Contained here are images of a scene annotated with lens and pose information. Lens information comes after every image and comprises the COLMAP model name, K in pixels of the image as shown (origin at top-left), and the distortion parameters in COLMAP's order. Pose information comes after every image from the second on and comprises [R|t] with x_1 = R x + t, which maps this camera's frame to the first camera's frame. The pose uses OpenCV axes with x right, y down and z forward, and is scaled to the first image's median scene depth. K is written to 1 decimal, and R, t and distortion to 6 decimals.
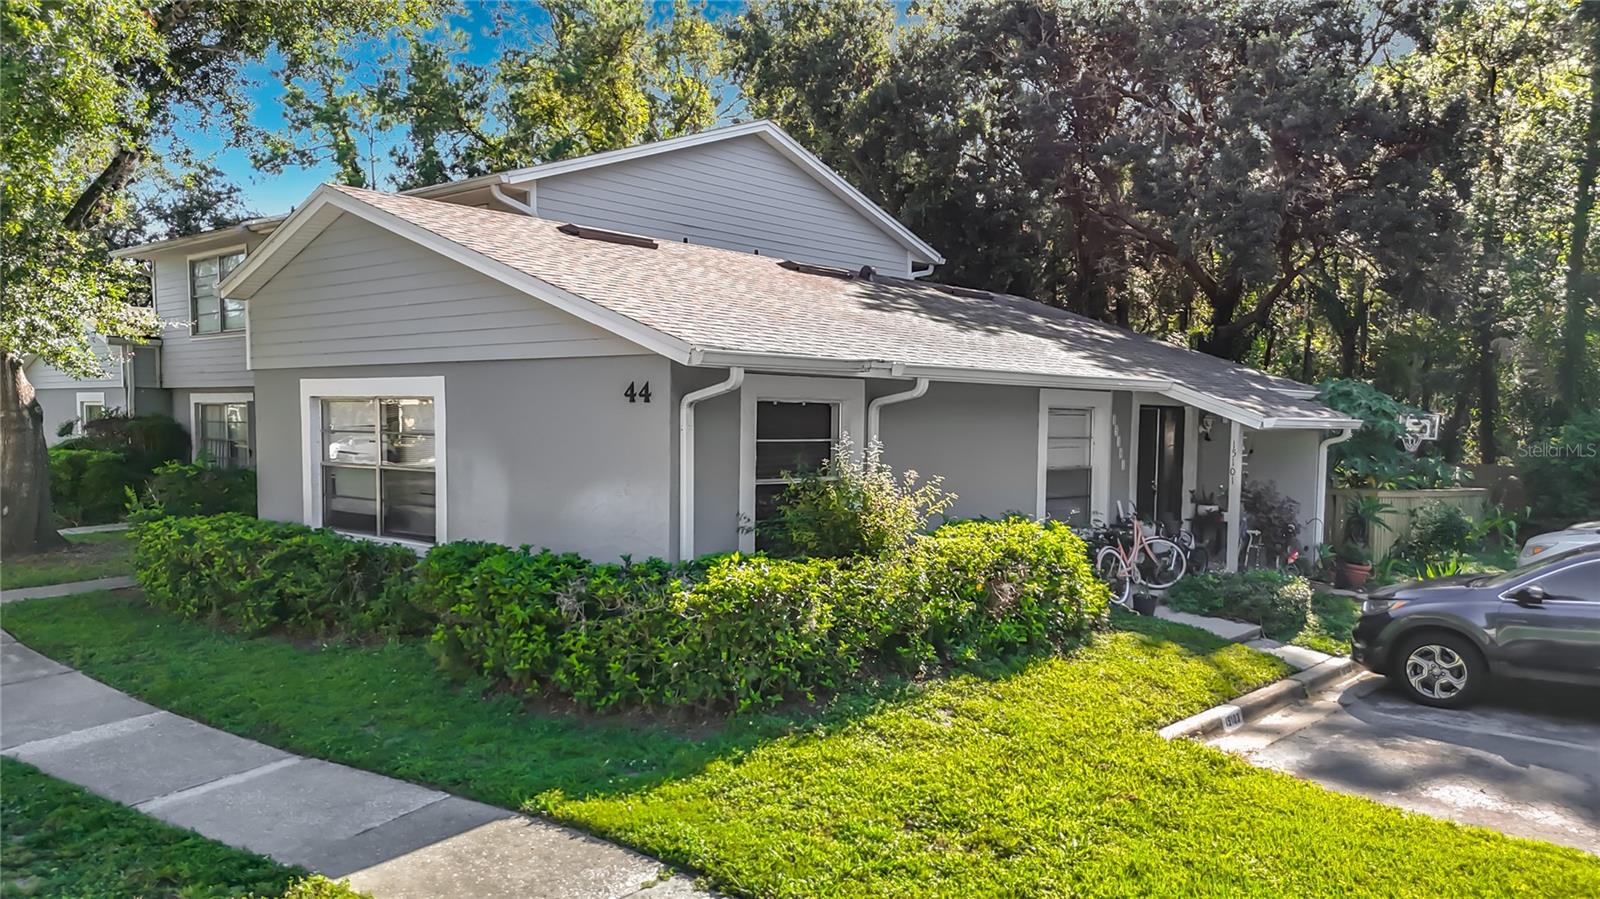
lens RADIAL K [[1166.7, 0, 798.8], [0, 1166.7, 409.5], [0, 0, 1]] dist [0.013977, -0.003123]
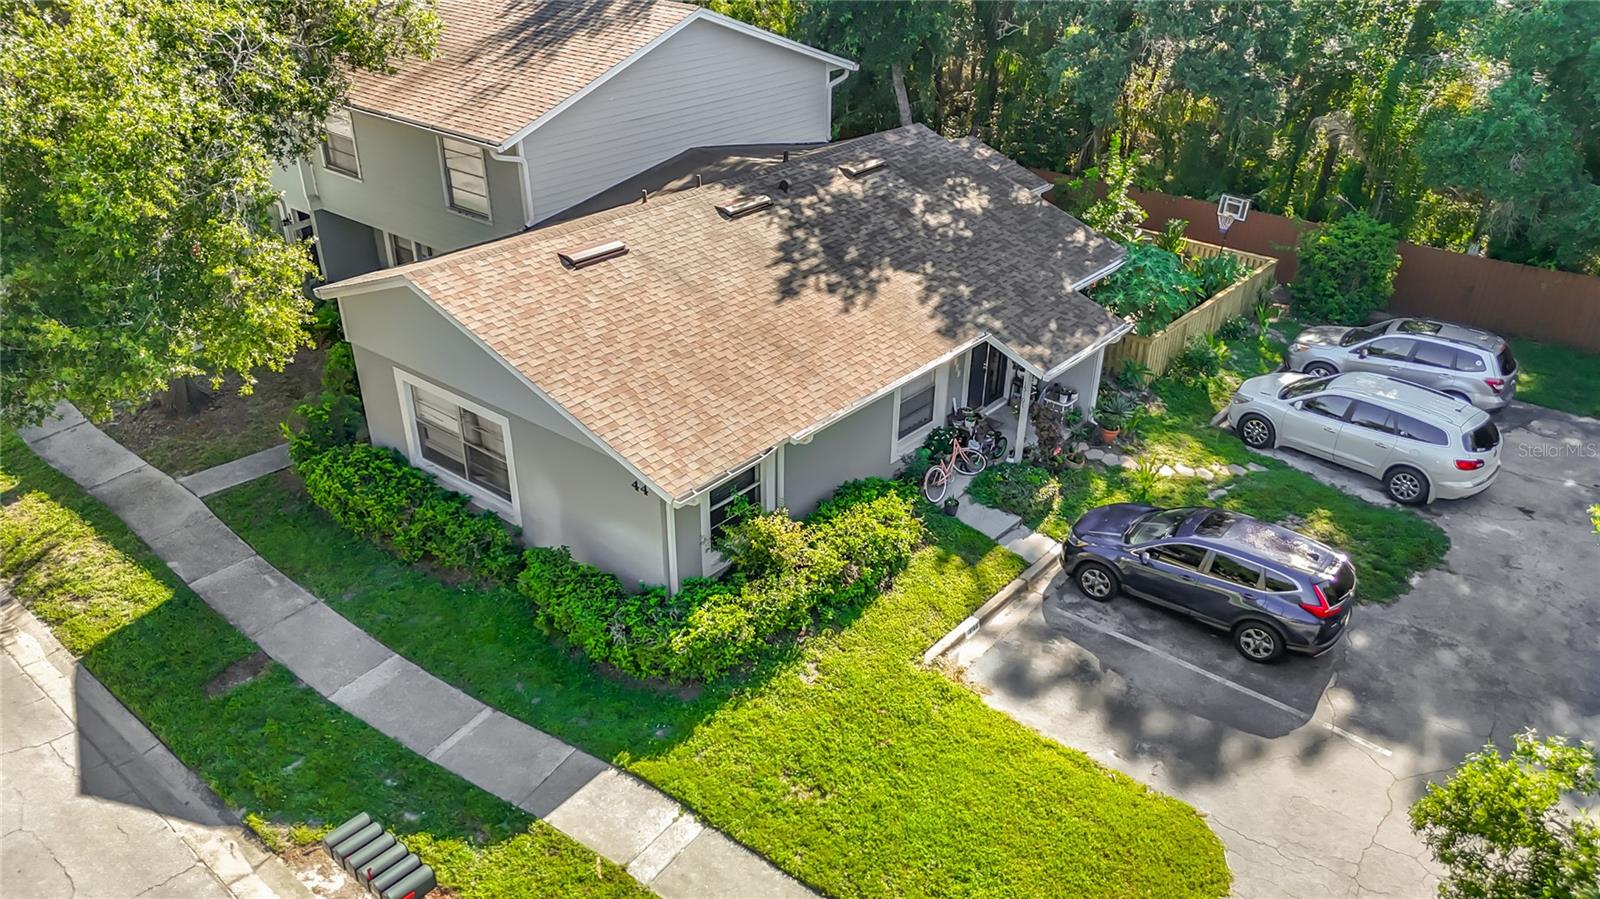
lens RADIAL K [[1166.7, 0, 798.8], [0, 1166.7, 409.5], [0, 0, 1]] dist [0.013977, -0.003123]
pose [[0.999038, -0.029368, 0.032553, 0.050196], [0.011983, 0.897131, 0.441603, -0.970804], [-0.042173, -0.440788, 0.896620, -0.555201]]
